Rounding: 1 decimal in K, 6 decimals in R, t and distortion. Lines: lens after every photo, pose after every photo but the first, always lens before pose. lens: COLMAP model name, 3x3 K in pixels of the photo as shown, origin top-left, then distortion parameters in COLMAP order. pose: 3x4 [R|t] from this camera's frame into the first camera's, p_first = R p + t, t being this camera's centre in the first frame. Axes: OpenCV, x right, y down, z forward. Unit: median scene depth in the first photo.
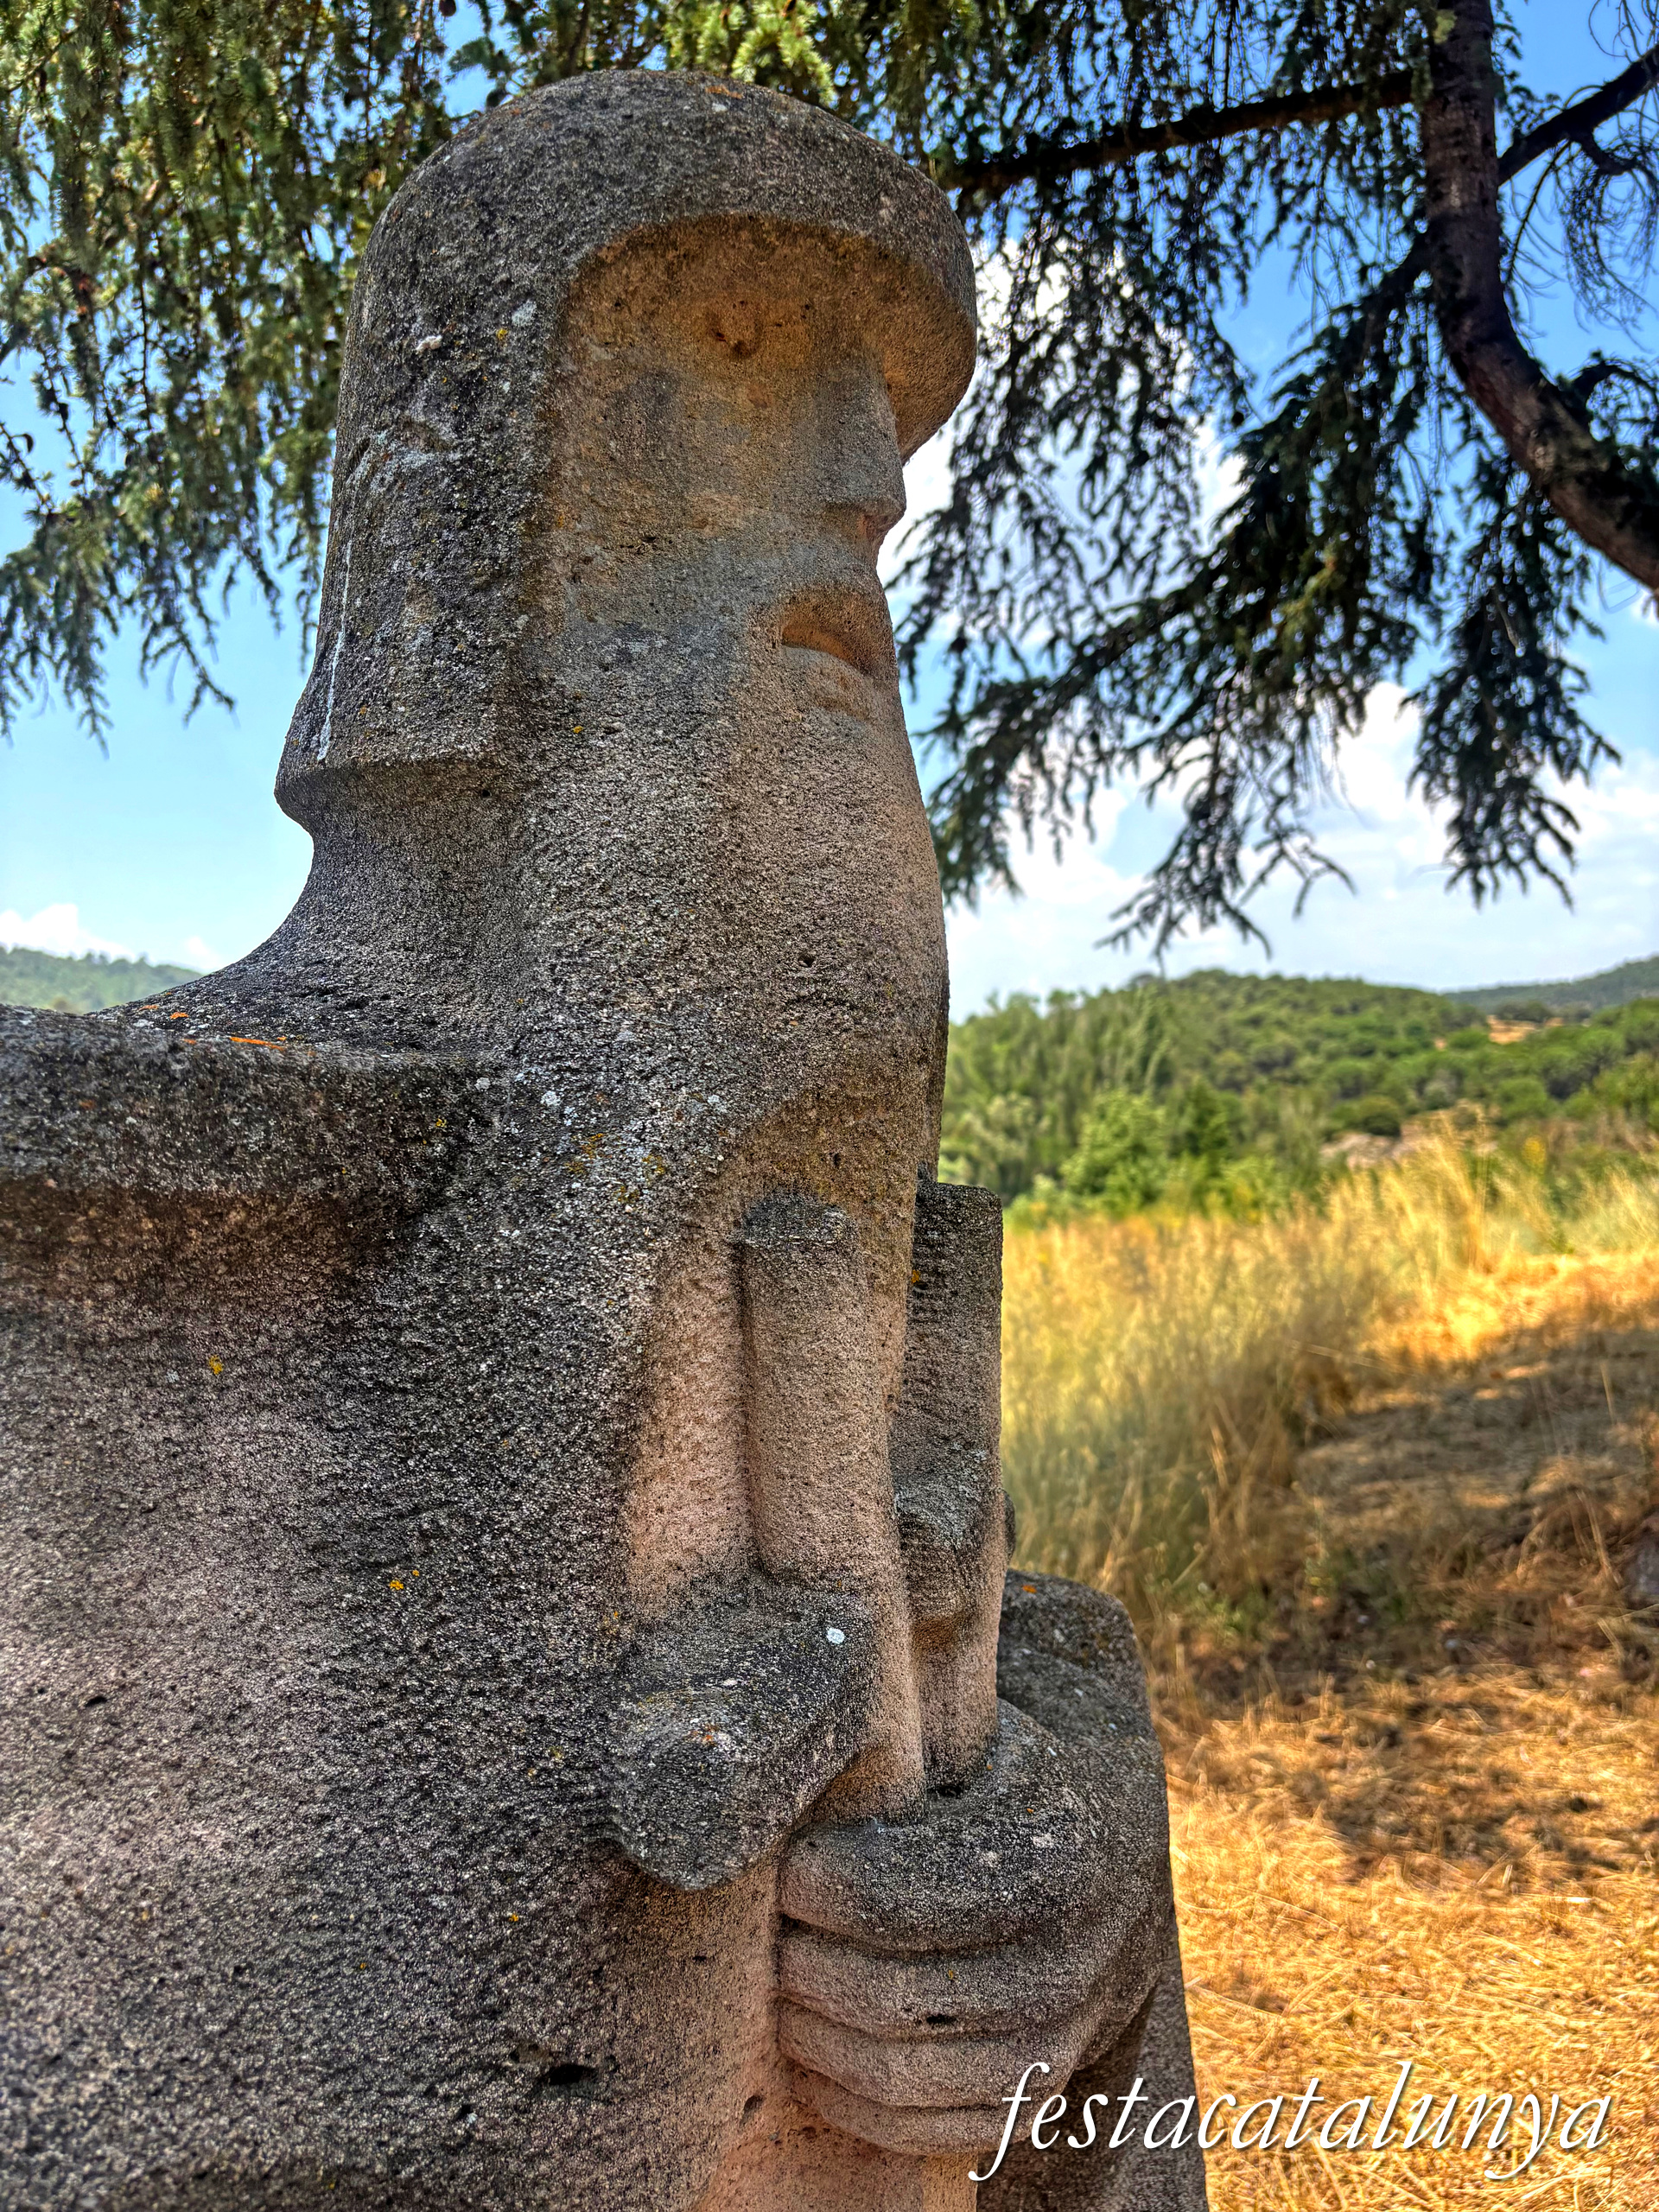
lens RADIAL K [[1711.9, 0, 821.9], [0, 1711.9, 1096.7], [0, 0, 1]] dist [0.059205, -0.053152]
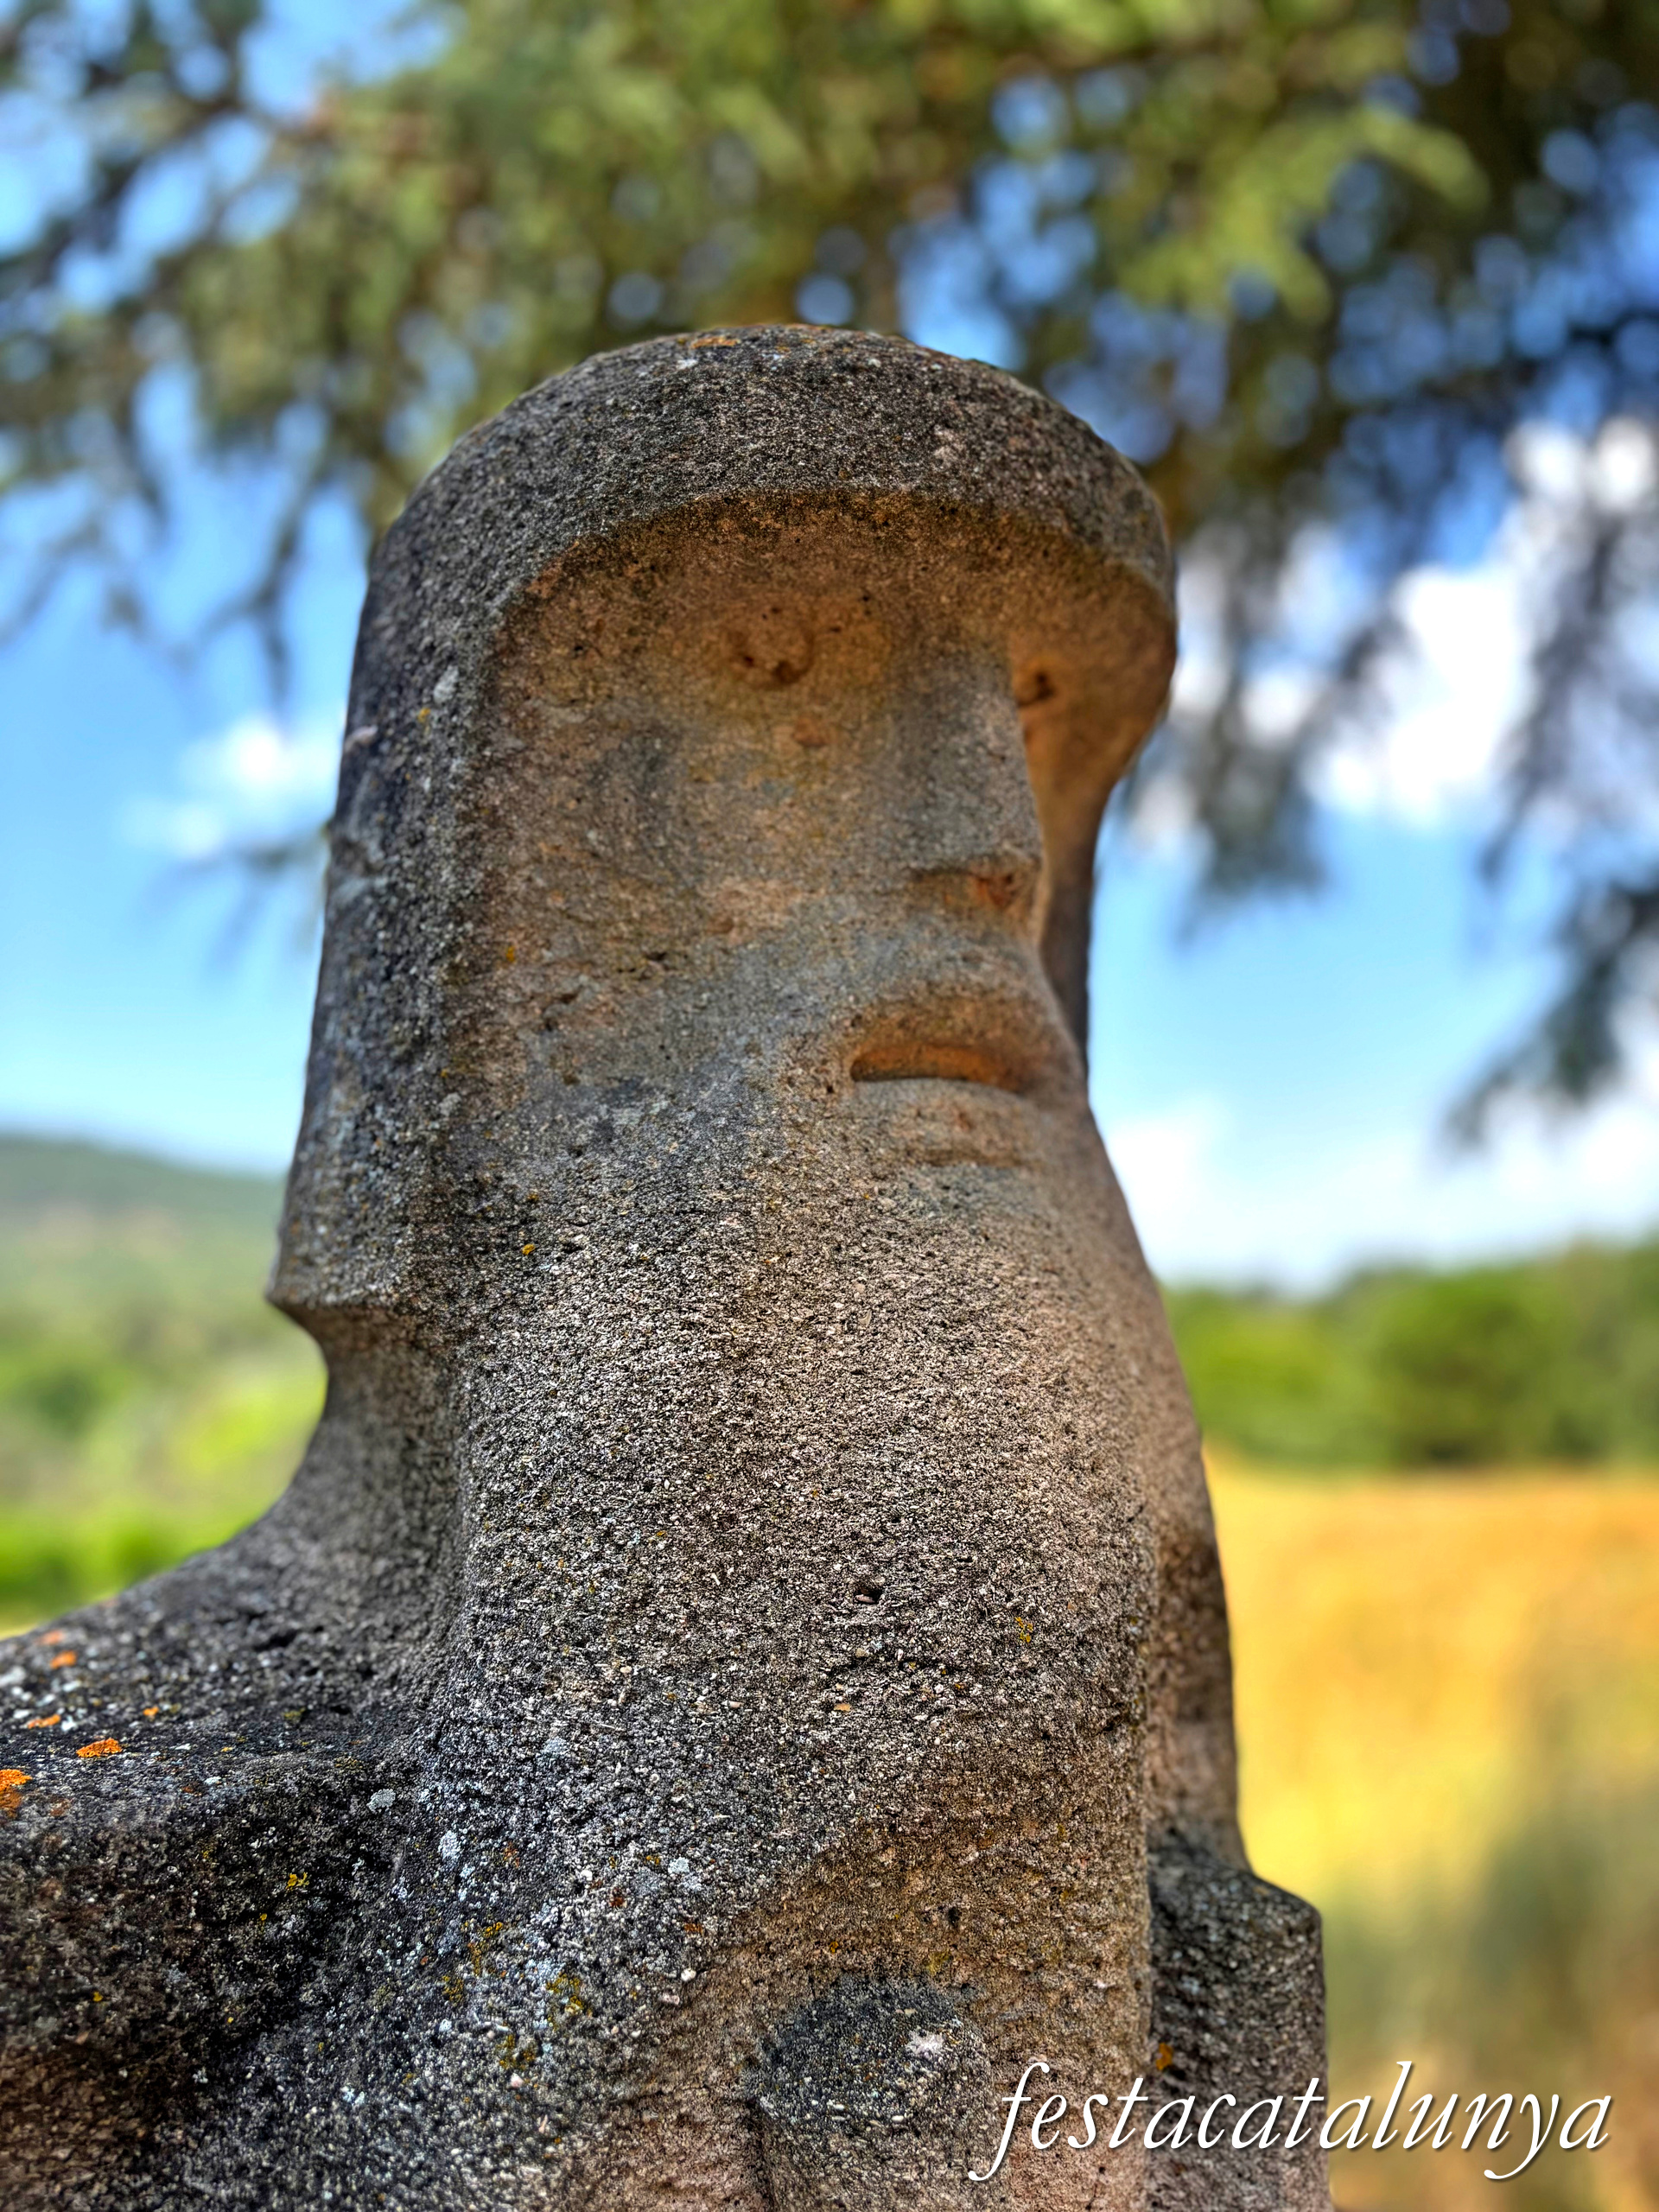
lens RADIAL K [[1711.9, 0, 836.1], [0, 1711.9, 1111.3], [0, 0, 1]] dist [0.059205, -0.053152]
pose [[0.937637, -0.073602, -0.339734, 0.212993], [0.029318, 0.990589, -0.133692, -0.176888], [0.346377, 0.115394, 0.930971, 0.410538]]
